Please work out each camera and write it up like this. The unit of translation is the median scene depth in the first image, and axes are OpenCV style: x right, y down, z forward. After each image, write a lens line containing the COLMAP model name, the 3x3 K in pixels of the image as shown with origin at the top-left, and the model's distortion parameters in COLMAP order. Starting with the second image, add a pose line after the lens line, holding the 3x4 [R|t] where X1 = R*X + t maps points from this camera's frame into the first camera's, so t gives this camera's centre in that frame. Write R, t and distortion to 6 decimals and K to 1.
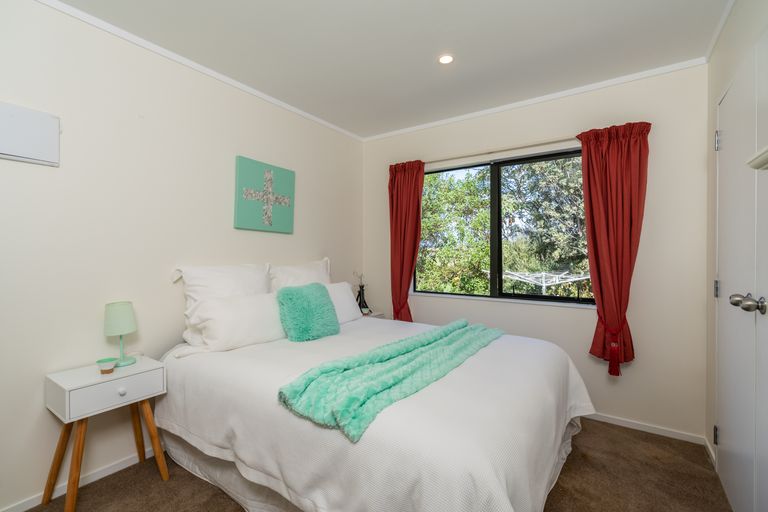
lens RADIAL K [[348.3, 0, 383.9], [0, 348.3, 255.1], [0, 0, 1]] dist [-0.015551, -0.000124]
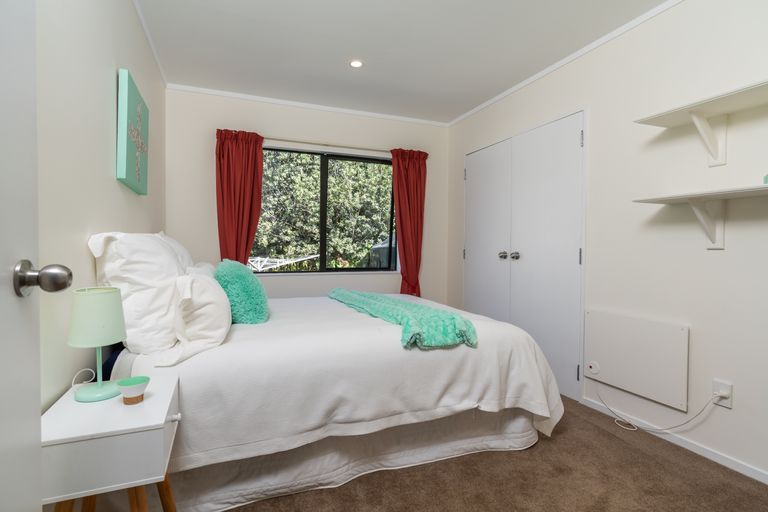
lens RADIAL K [[368.3, 0, 381.6], [0, 368.3, 254.8], [0, 0, 1]] dist [0.003885, 0.000962]
pose [[0.554686, -0.017574, 0.831874, -0.607201], [-0.000720, 0.999766, 0.021601, 0.040257], [-0.832059, -0.012581, 0.554544, 0.168187]]
